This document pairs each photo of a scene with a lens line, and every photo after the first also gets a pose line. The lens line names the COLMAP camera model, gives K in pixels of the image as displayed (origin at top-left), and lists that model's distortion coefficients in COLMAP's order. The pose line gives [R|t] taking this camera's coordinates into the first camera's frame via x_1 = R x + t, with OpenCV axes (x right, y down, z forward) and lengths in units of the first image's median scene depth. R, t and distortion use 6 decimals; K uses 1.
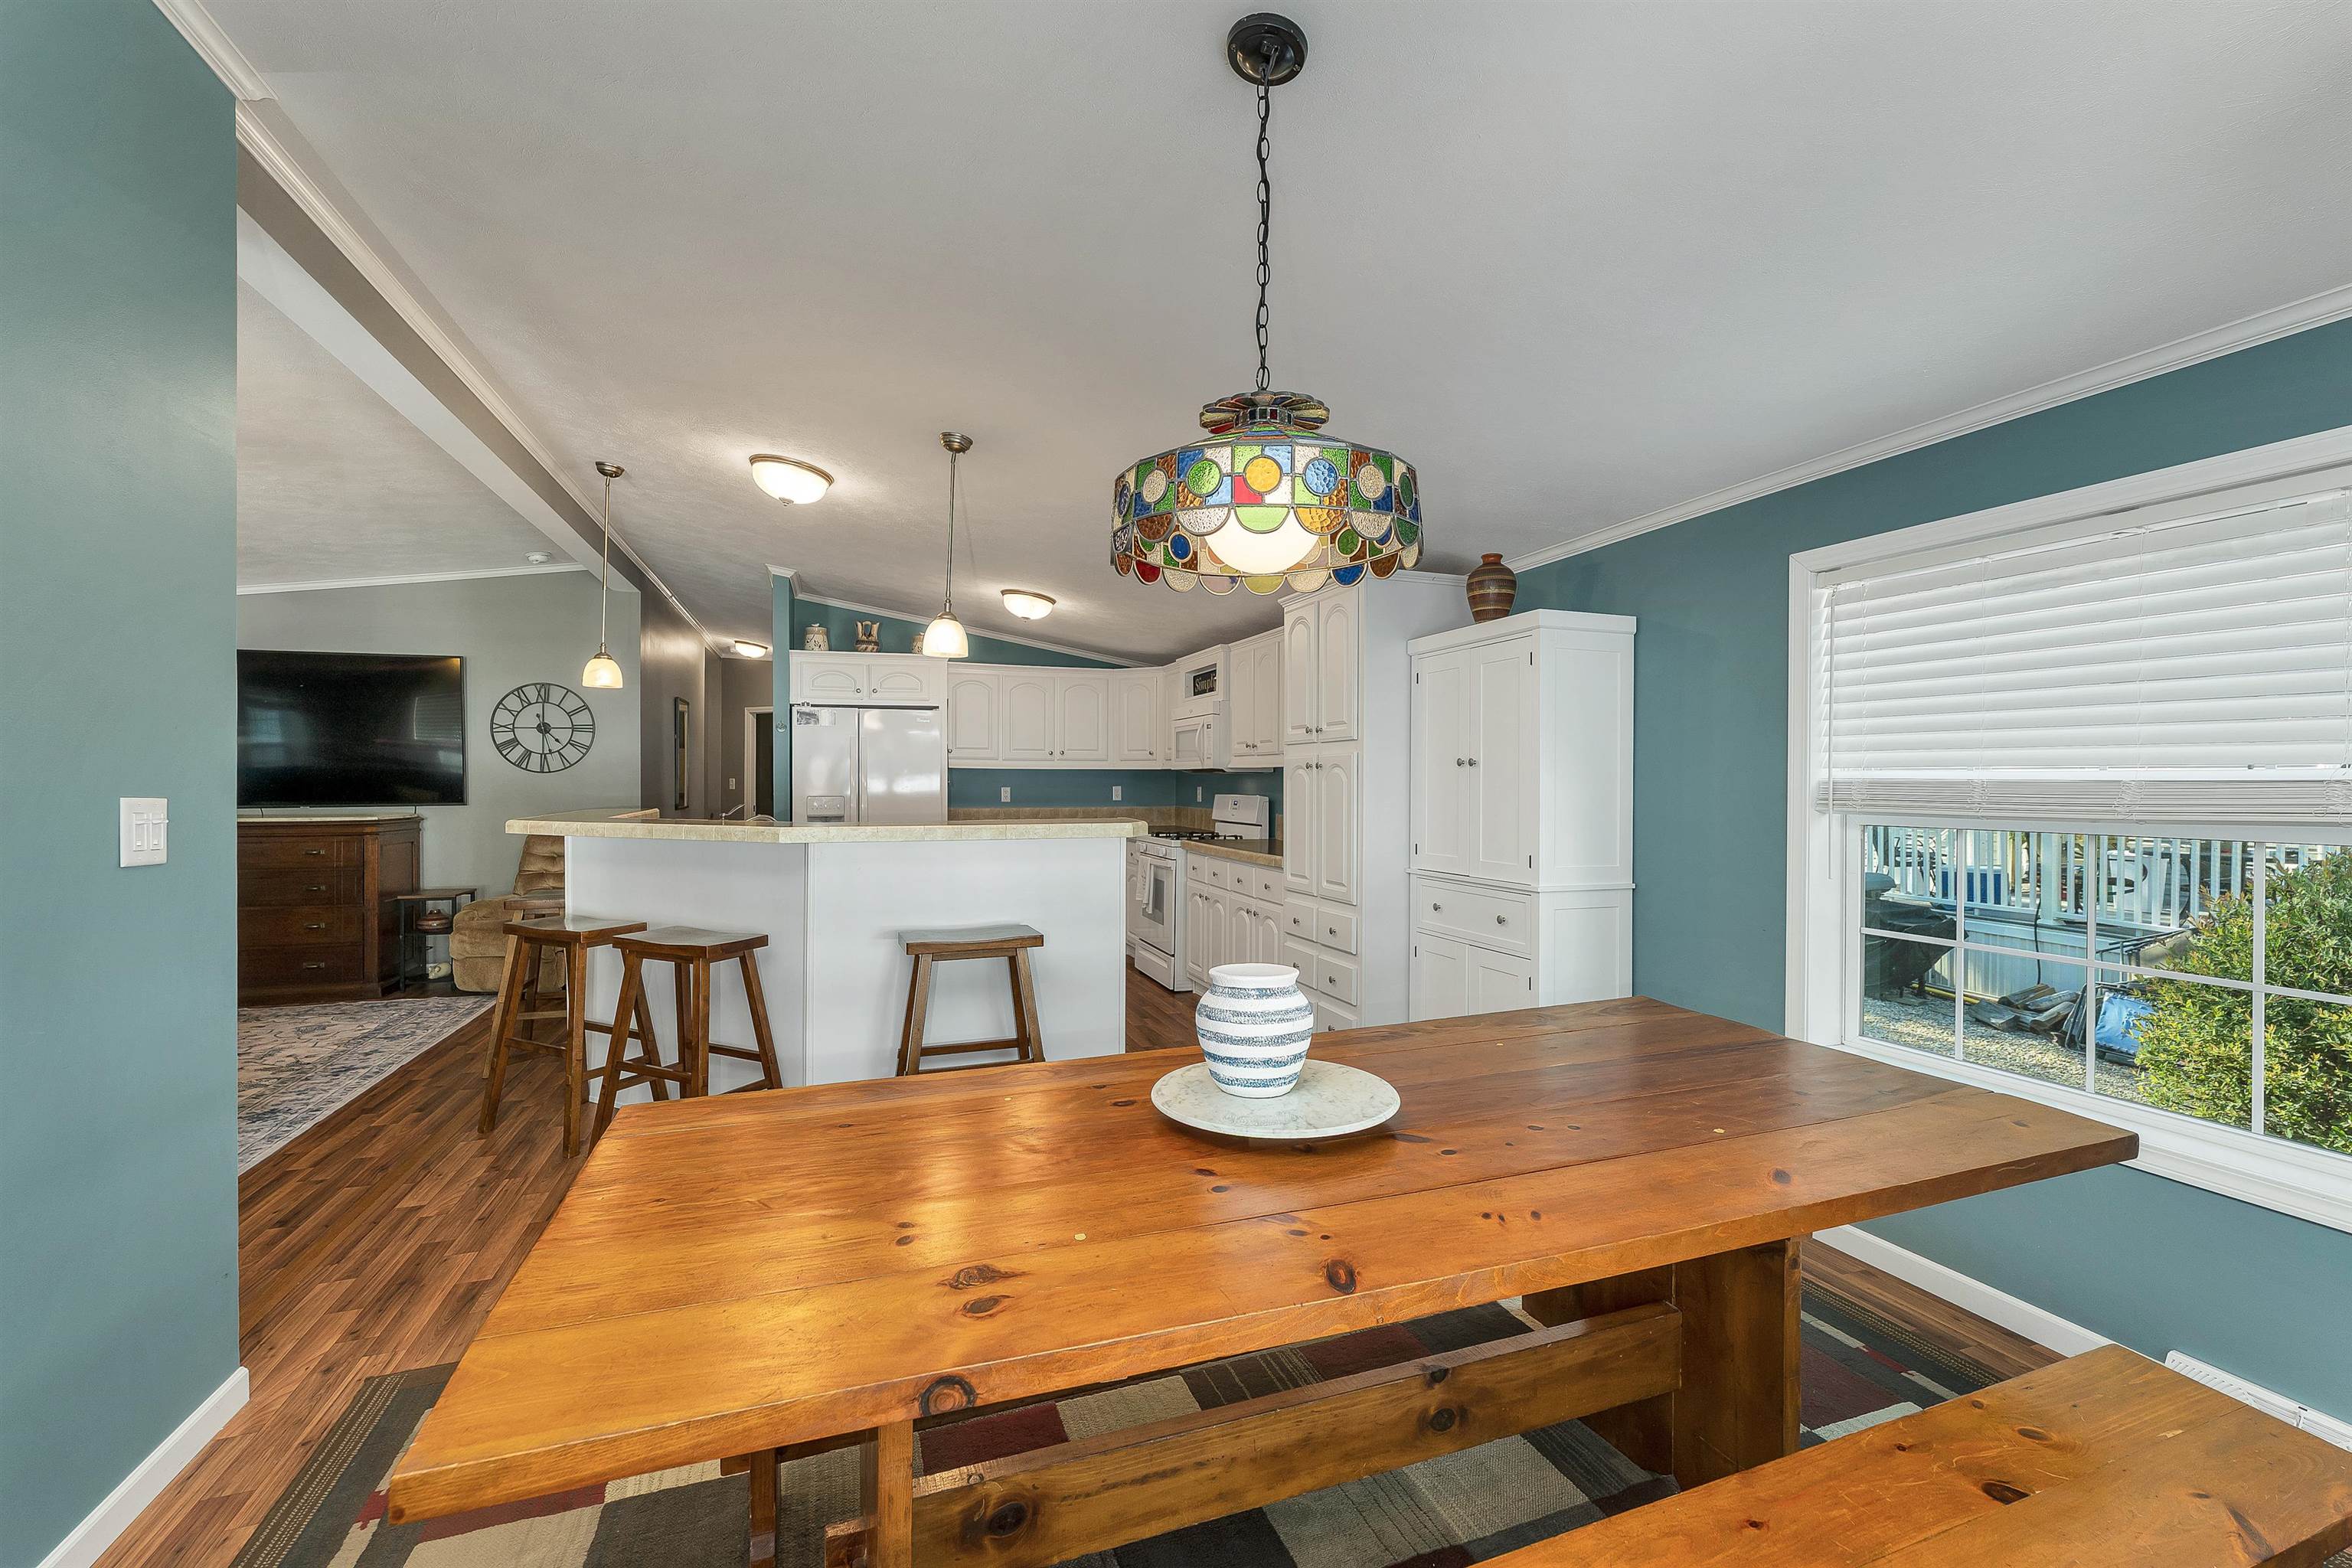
lens RADIAL K [[969.7, 0, 1176.0], [0, 969.7, 784.0], [0, 0, 1]] dist [-0.003491, -0.000202]
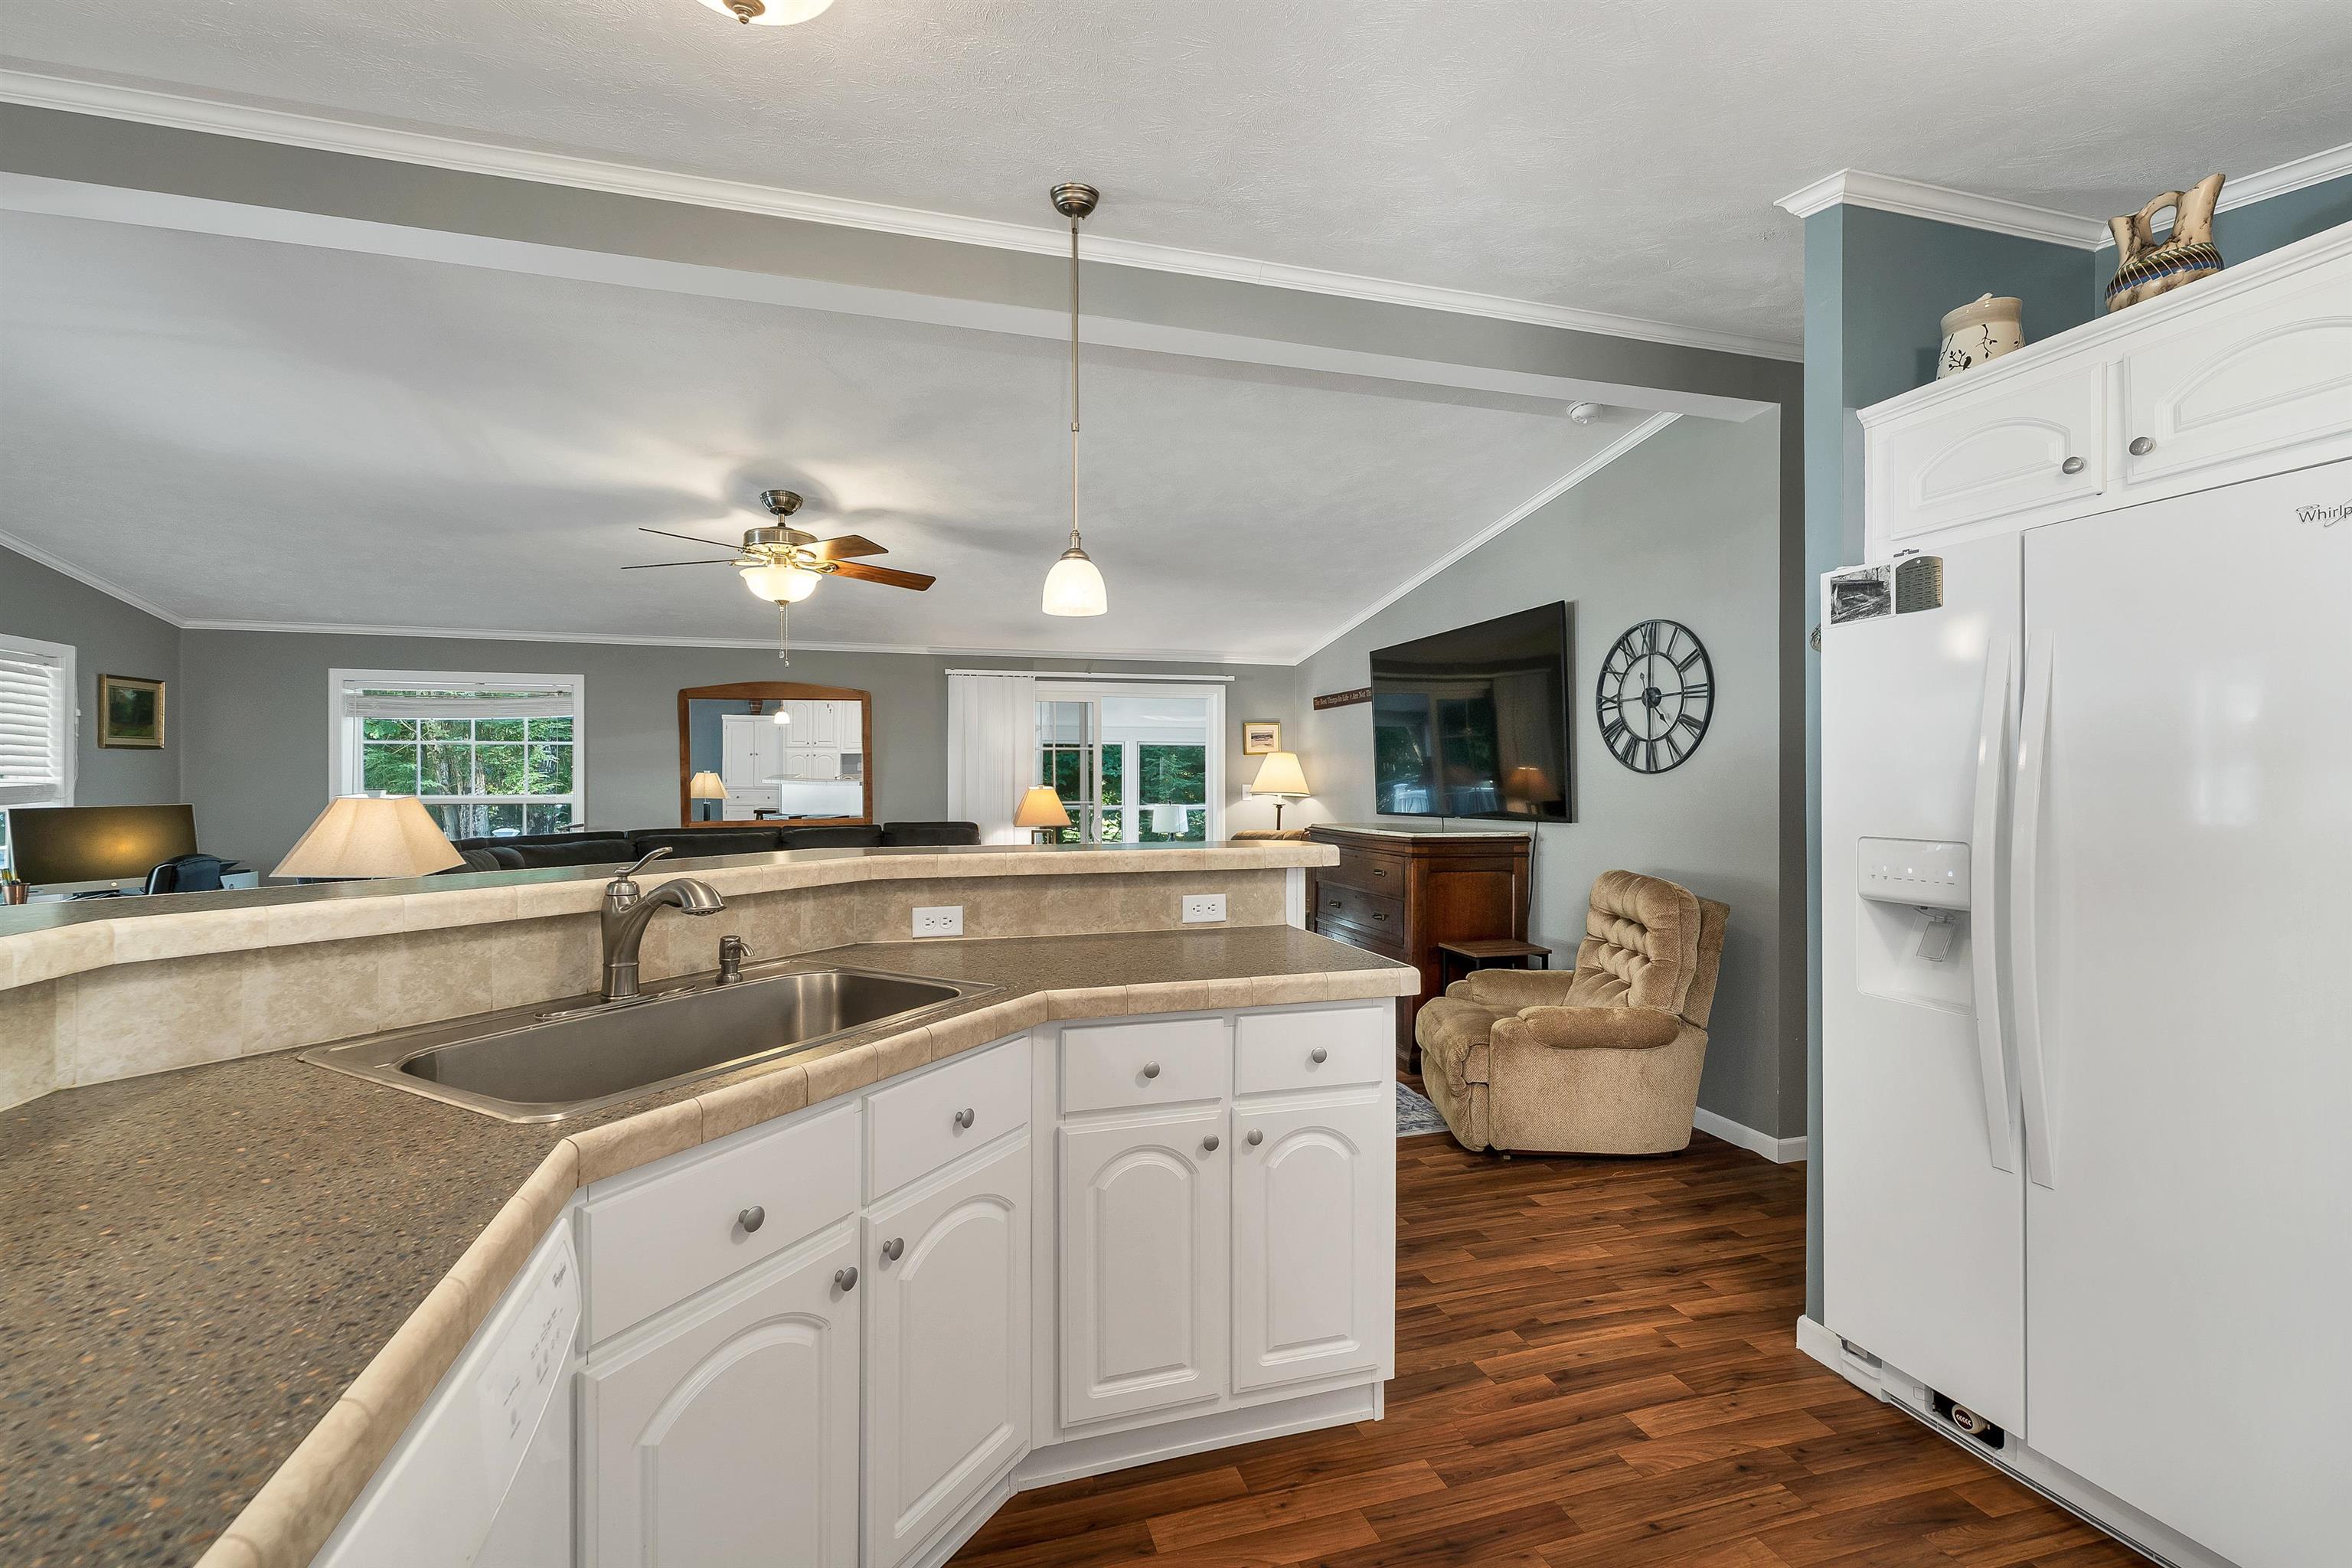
lens RADIAL K [[993.6, 0, 1170.3], [0, 993.6, 786.0], [0, 0, 1]] dist [0.000966, -0.000134]
pose [[-0.046447, 0.003646, -0.998914, -0.037288], [-0.004349, 0.999983, 0.003852, -0.005226], [0.998911, 0.004523, -0.046431, 0.800668]]
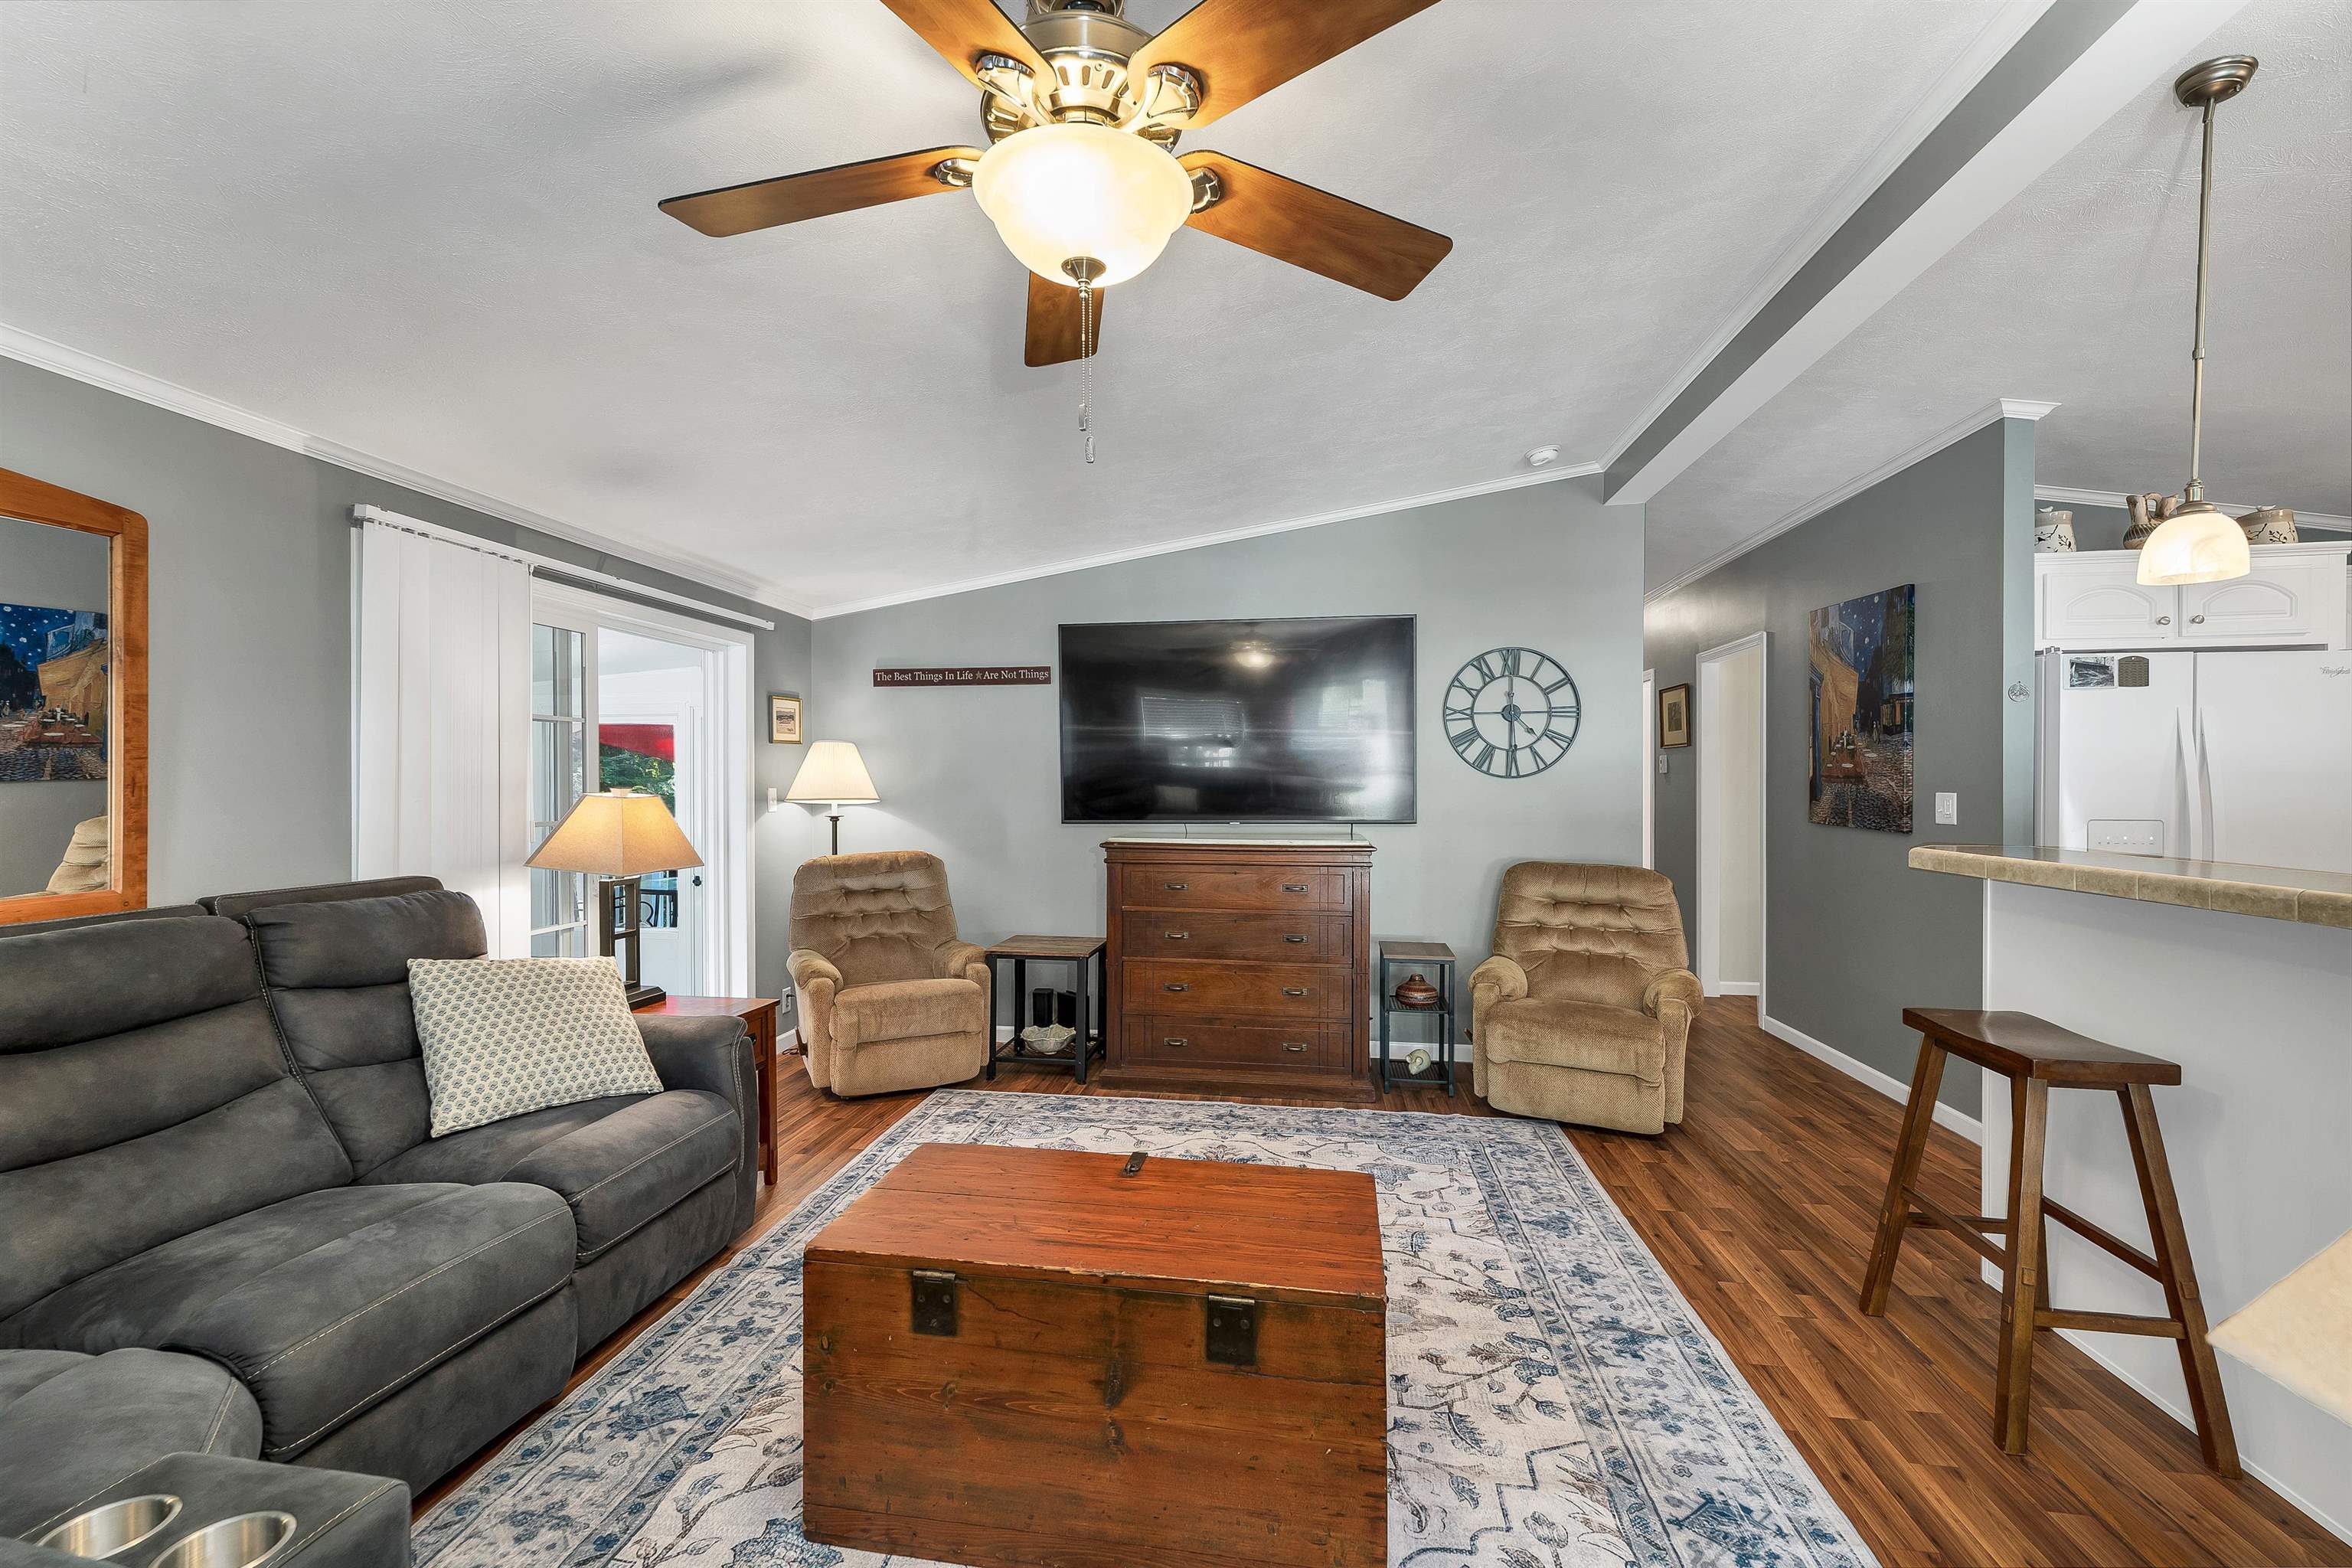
lens RADIAL K [[986.5, 0, 1162.9], [0, 986.5, 791.7], [0, 0, 1]] dist [0.002074, -0.000577]
pose [[0.884109, 0.003891, -0.467265, -0.591475], [-0.003585, 0.999992, 0.001544, -0.001999], [0.467267, 0.000310, 0.884116, 0.285546]]
